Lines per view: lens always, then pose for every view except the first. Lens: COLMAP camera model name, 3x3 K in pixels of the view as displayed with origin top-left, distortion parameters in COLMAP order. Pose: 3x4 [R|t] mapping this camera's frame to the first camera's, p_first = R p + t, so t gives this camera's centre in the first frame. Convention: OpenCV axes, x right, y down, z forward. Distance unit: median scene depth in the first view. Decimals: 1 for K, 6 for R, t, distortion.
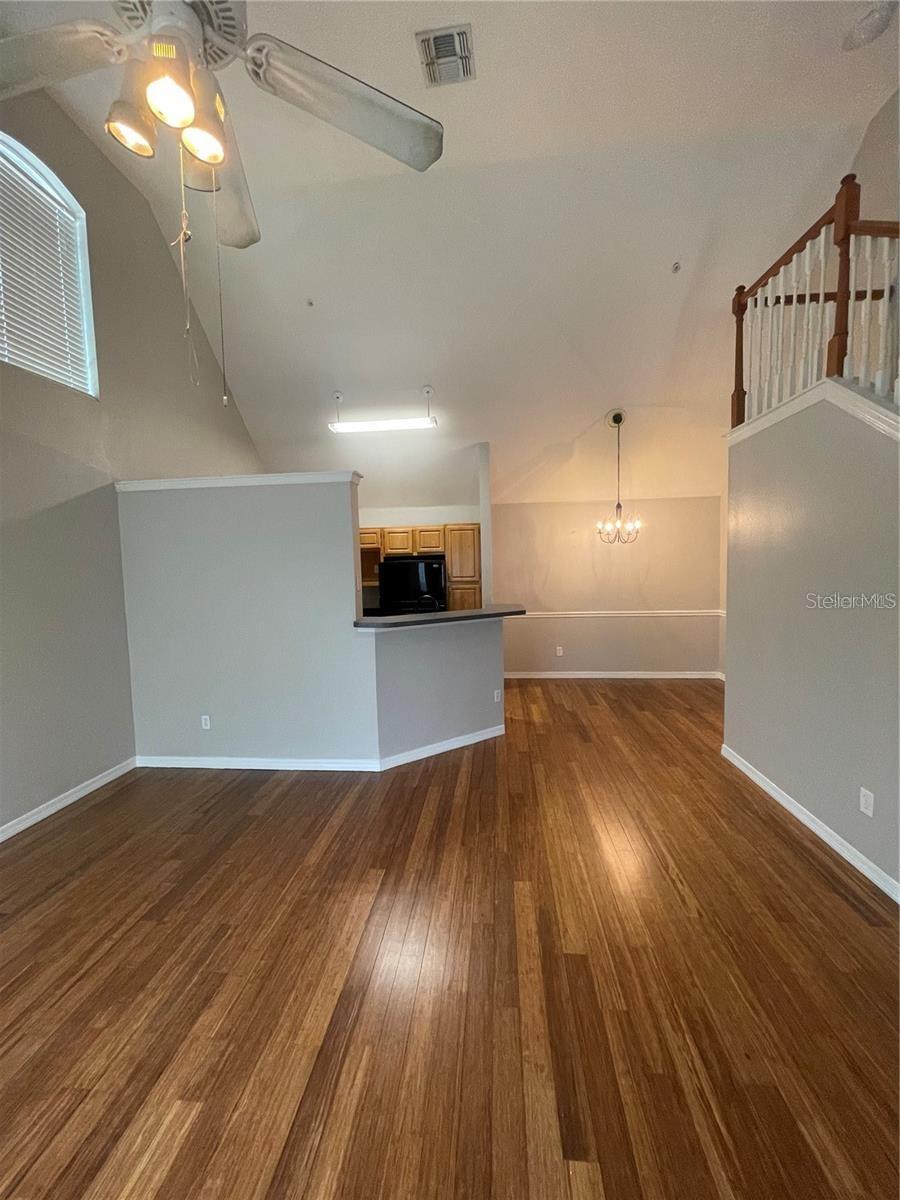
lens RADIAL K [[481.9, 0, 448.9], [0, 481.9, 601.4], [0, 0, 1]] dist [0.003908, 0.000302]
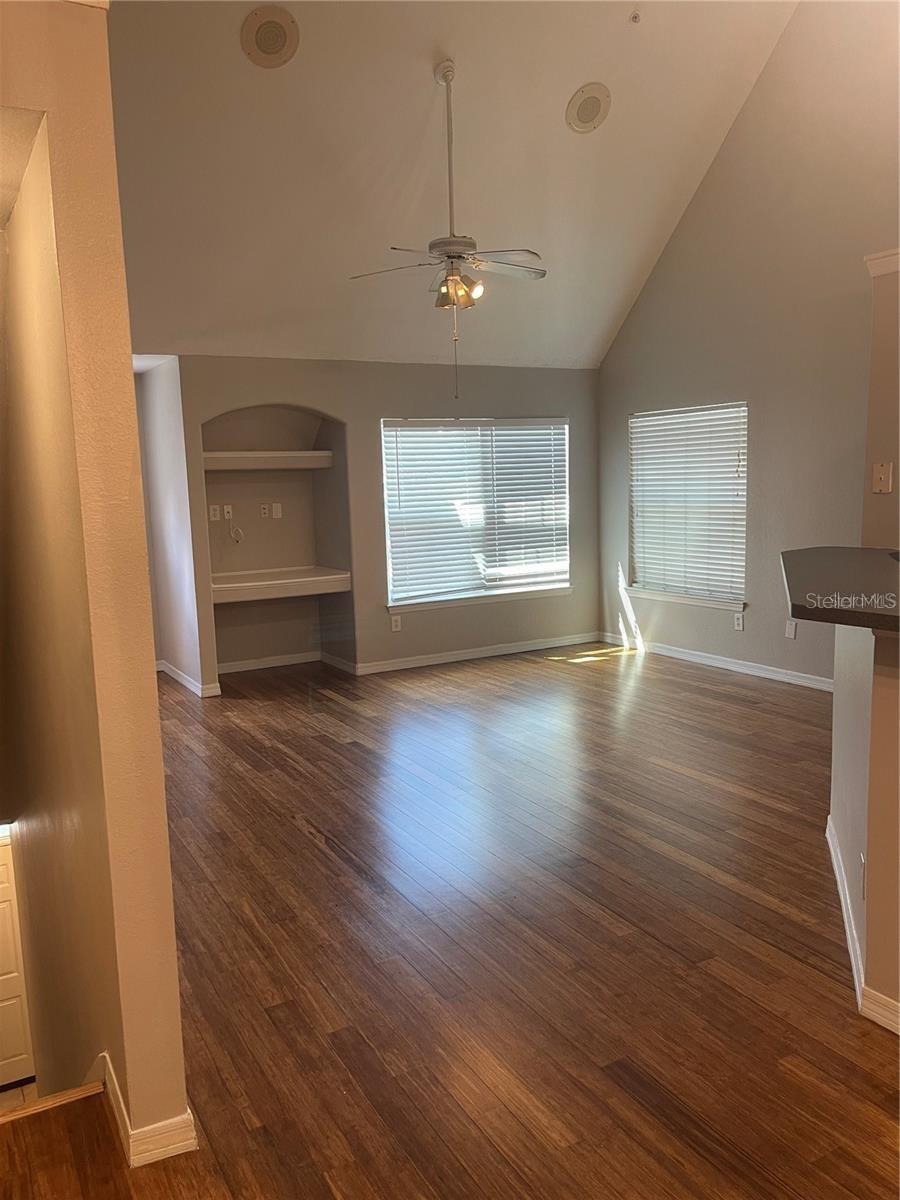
lens RADIAL K [[915.9, 0, 449.5], [0, 915.9, 599.7], [0, 0, 1]] dist [-0.008516, -0.001807]
pose [[-0.815214, 0.119749, -0.566645, 1.162935], [0.000200, 0.978449, 0.206488, -0.173680], [0.579160, 0.168219, -0.797669, 2.391329]]
